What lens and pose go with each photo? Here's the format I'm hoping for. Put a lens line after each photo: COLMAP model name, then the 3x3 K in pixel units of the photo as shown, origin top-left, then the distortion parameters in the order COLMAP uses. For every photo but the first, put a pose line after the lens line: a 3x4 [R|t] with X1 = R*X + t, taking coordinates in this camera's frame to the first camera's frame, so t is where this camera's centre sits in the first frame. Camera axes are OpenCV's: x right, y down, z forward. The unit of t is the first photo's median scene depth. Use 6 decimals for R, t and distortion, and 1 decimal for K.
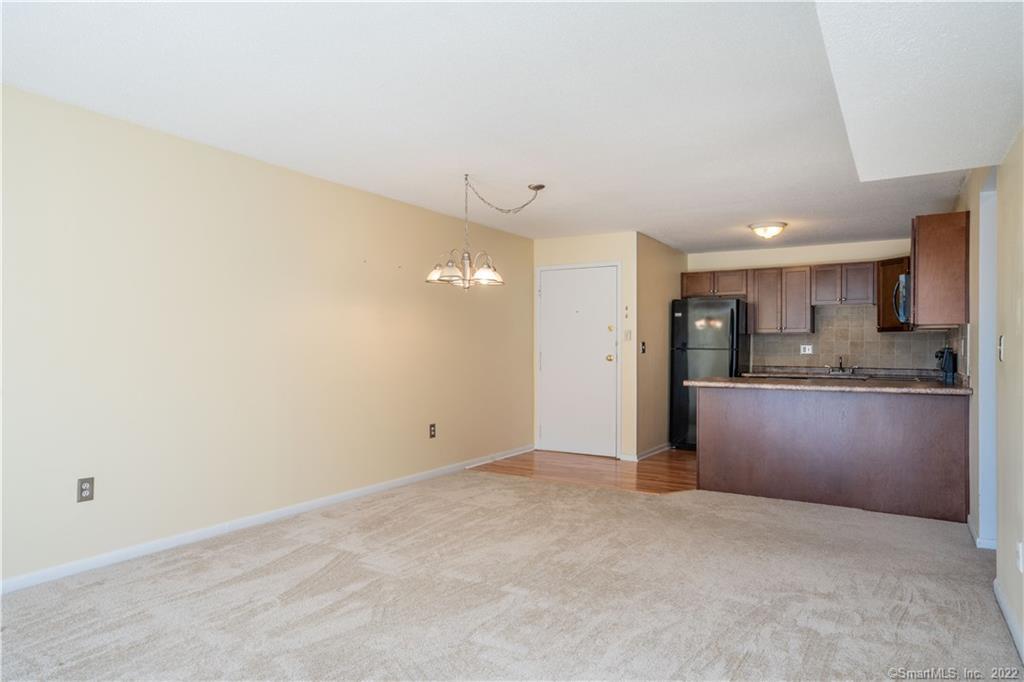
lens RADIAL K [[635.4, 0, 511.5], [0, 635.4, 350.3], [0, 0, 1]] dist [-0.008881, 0.003891]
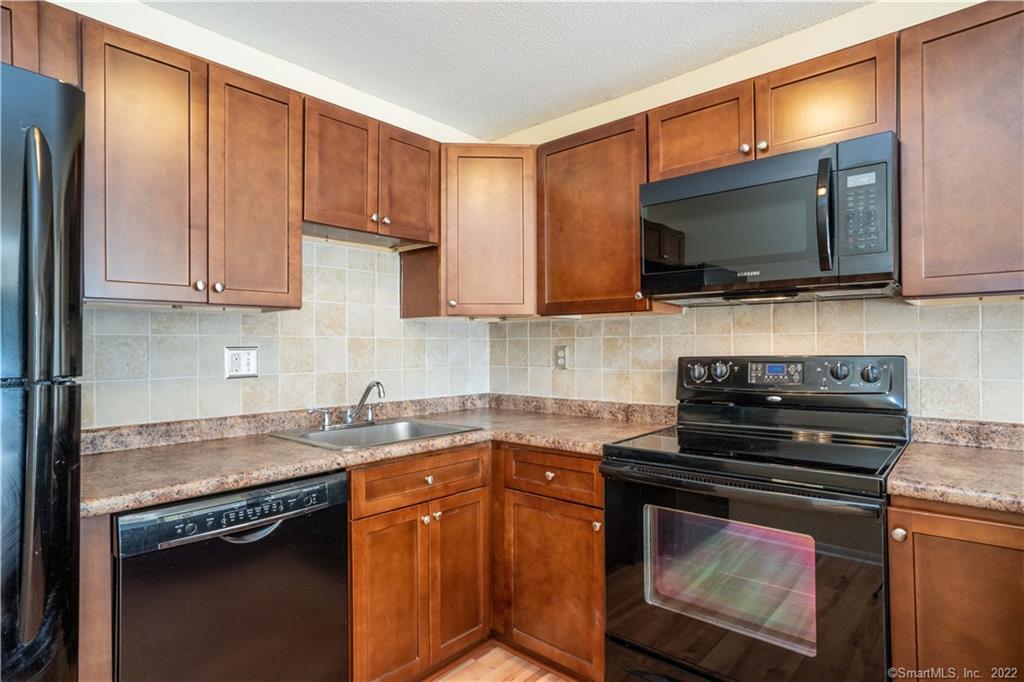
lens RADIAL K [[533.0, 0, 508.5], [0, 533.0, 342.0], [0, 0, 1]] dist [-0.030864, 0.011493]
pose [[0.188900, 0.002983, 0.981992, 0.245577], [0.009133, 0.999947, -0.004795, -0.010004], [-0.981954, 0.009874, 0.188862, 0.885826]]
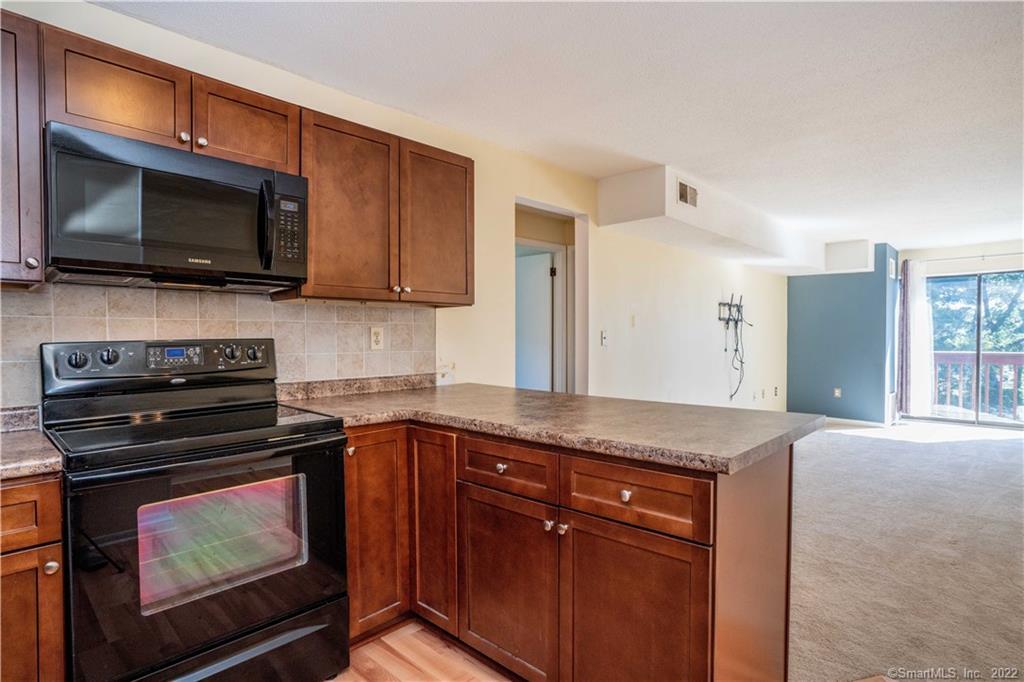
lens RADIAL K [[533.0, 0, 506.6], [0, 533.0, 343.9], [0, 0, 1]] dist [-0.030864, 0.011493]
pose [[-0.976597, -0.007294, 0.214956, 0.305922], [-0.002759, 0.999767, 0.021388, -0.007336], [-0.215062, 0.020294, -0.976390, 1.042497]]
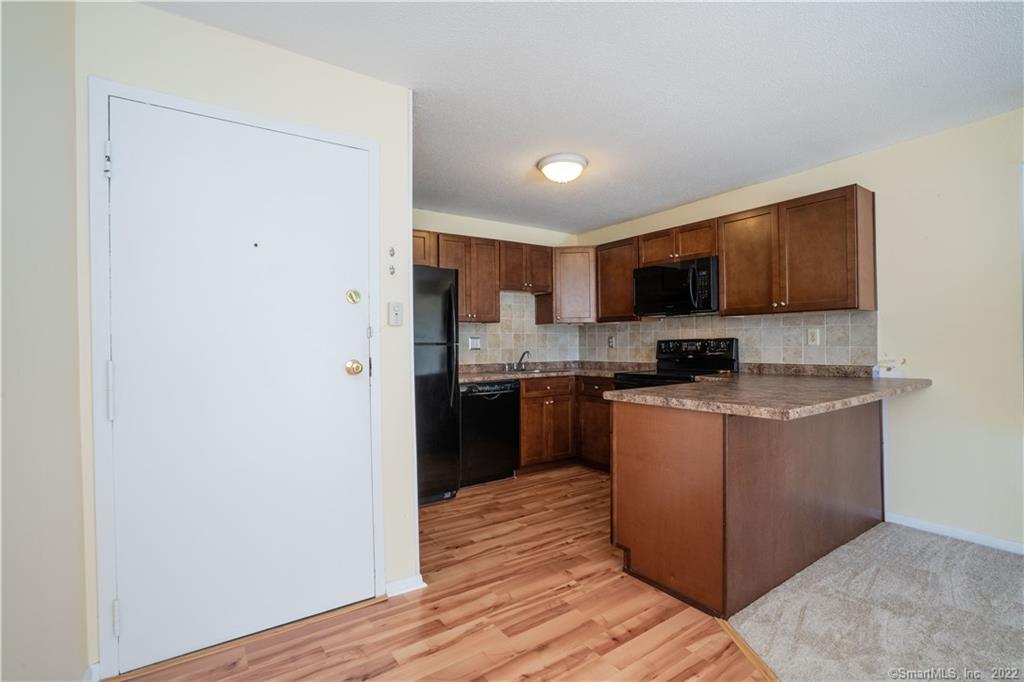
lens RADIAL K [[472.4, 0, 514.6], [0, 472.4, 340.5], [0, 0, 1]] dist [-0.032936, 0.003650]
pose [[0.403555, -0.003075, 0.914950, -0.081612], [0.016213, 0.999861, -0.003790, -0.002224], [-0.914812, 0.016364, 0.403549, 0.766495]]
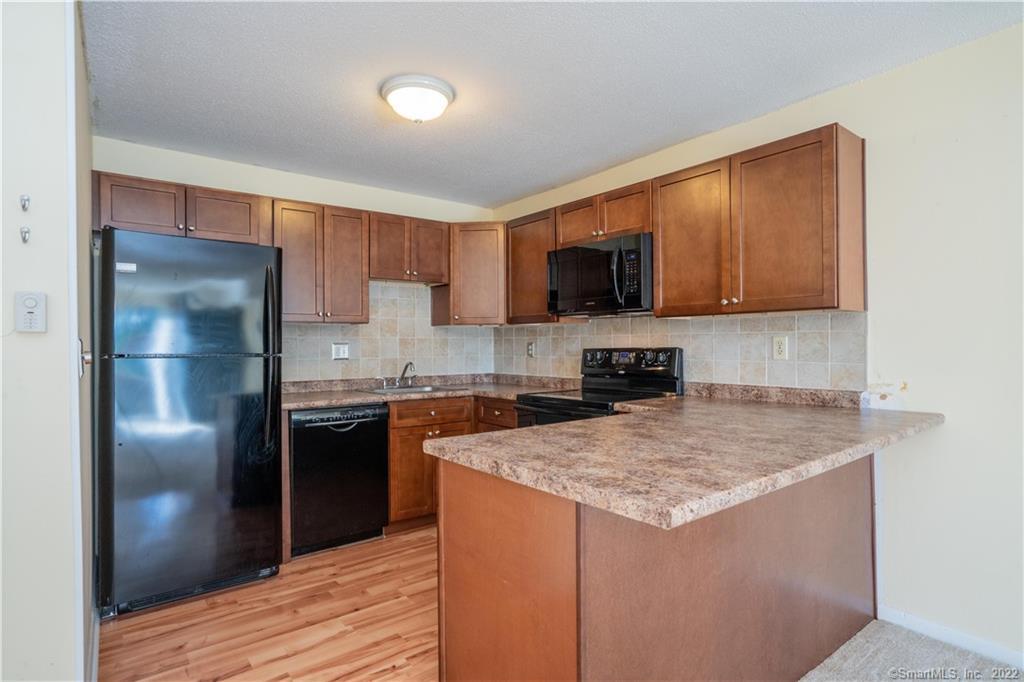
lens RADIAL K [[533.0, 0, 508.9], [0, 533.0, 340.1], [0, 0, 1]] dist [-0.030864, 0.011493]
pose [[0.361924, -0.000233, 0.932208, 0.053286], [0.011443, 0.999926, -0.004193, -0.008989], [-0.932137, 0.012185, 0.361900, 0.723097]]
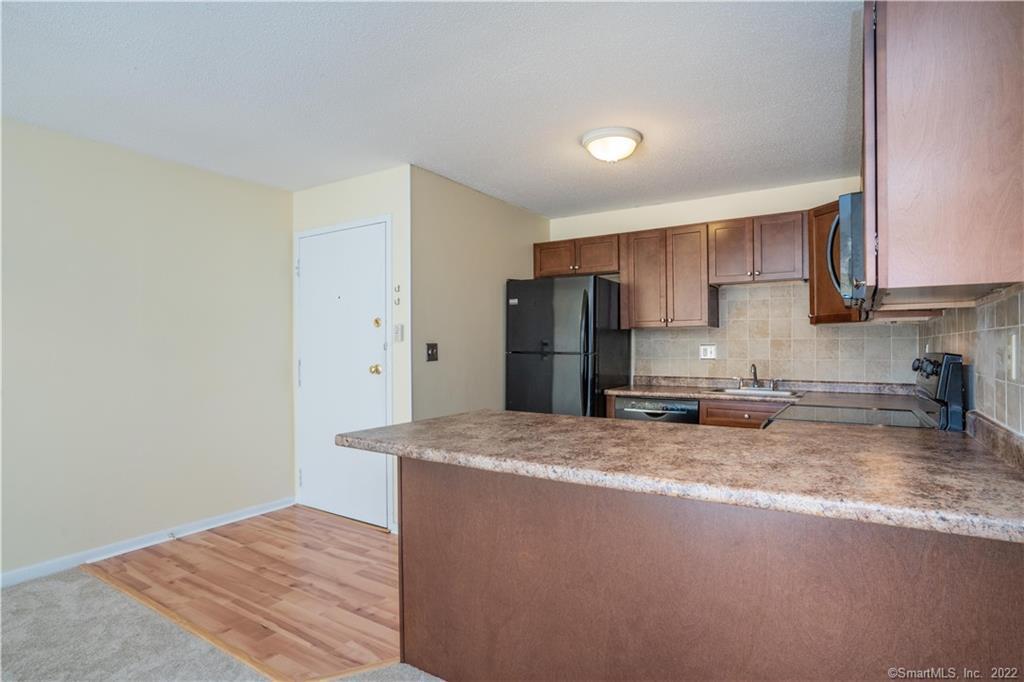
lens RADIAL K [[533.0, 0, 510.8], [0, 533.0, 344.6], [0, 0, 1]] dist [-0.030864, 0.011493]
pose [[0.999625, -0.007528, -0.026334, 0.294943], [0.007365, 0.999953, -0.006291, -0.007829], [0.026380, 0.006094, 0.999633, 0.470785]]
